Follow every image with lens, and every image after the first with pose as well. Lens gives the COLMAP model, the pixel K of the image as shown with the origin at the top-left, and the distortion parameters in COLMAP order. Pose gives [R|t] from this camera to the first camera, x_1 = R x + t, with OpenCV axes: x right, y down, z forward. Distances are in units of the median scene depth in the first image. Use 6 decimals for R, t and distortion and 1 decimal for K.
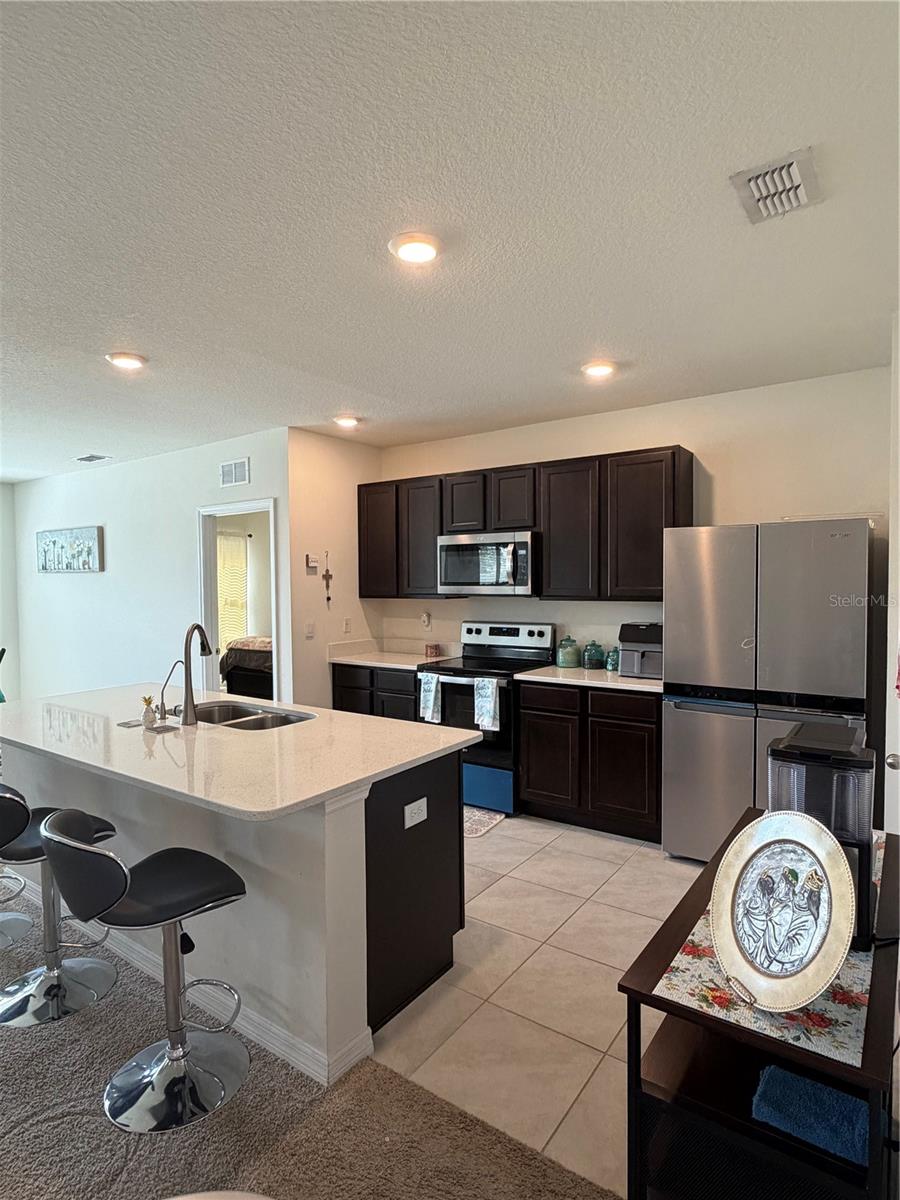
lens RADIAL K [[654.5, 0, 447.8], [0, 654.5, 601.6], [0, 0, 1]] dist [0.001072, -0.001431]
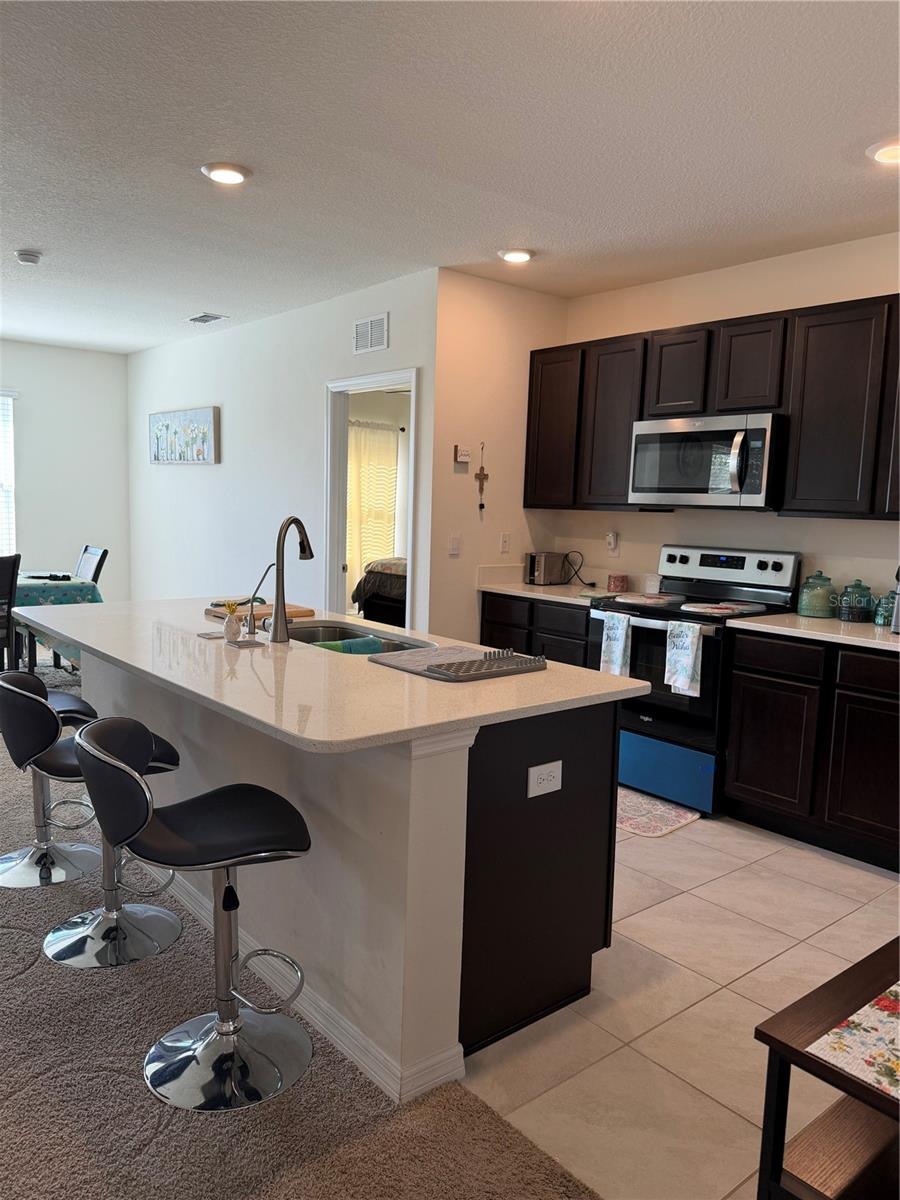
lens RADIAL K [[862.3, 0, 446.2], [0, 862.3, 605.8], [0, 0, 1]] dist [0.095778, -0.134919]
pose [[0.965761, 0.070003, -0.249810, 0.042558], [-0.048360, 0.994607, 0.091754, 0.025691], [0.254885, -0.076532, 0.963938, 0.026648]]
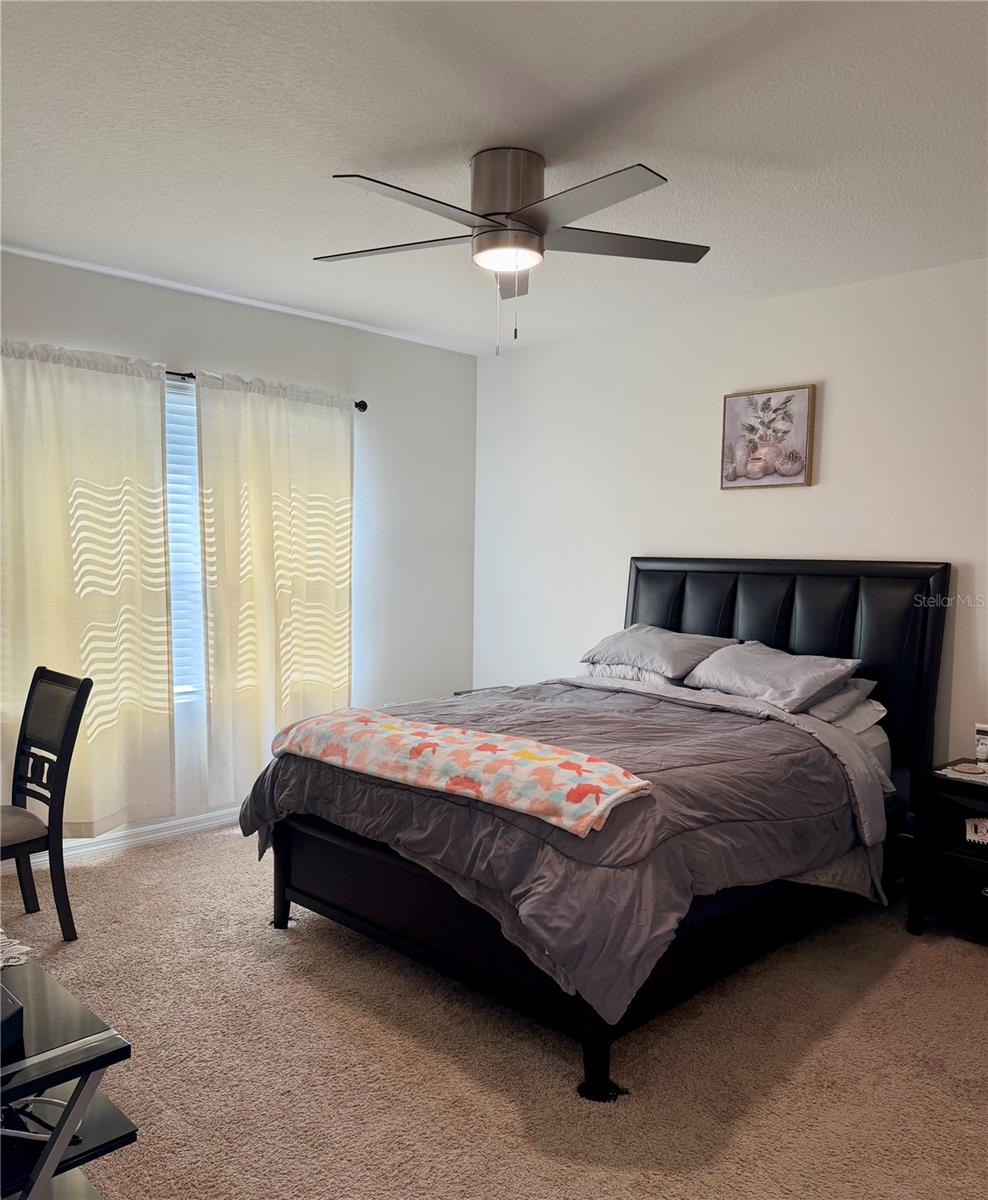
lens RADIAL K [[942.6, 0, 494.0], [0, 942.6, 600.0], [0, 0, 1]] dist [0.248134, 0.000003]
pose [[0.986037, 0.024602, -0.164699, -0.334292], [-0.019460, 0.999274, 0.032760, -0.025944], [0.165386, -0.029098, 0.985800, 1.163434]]
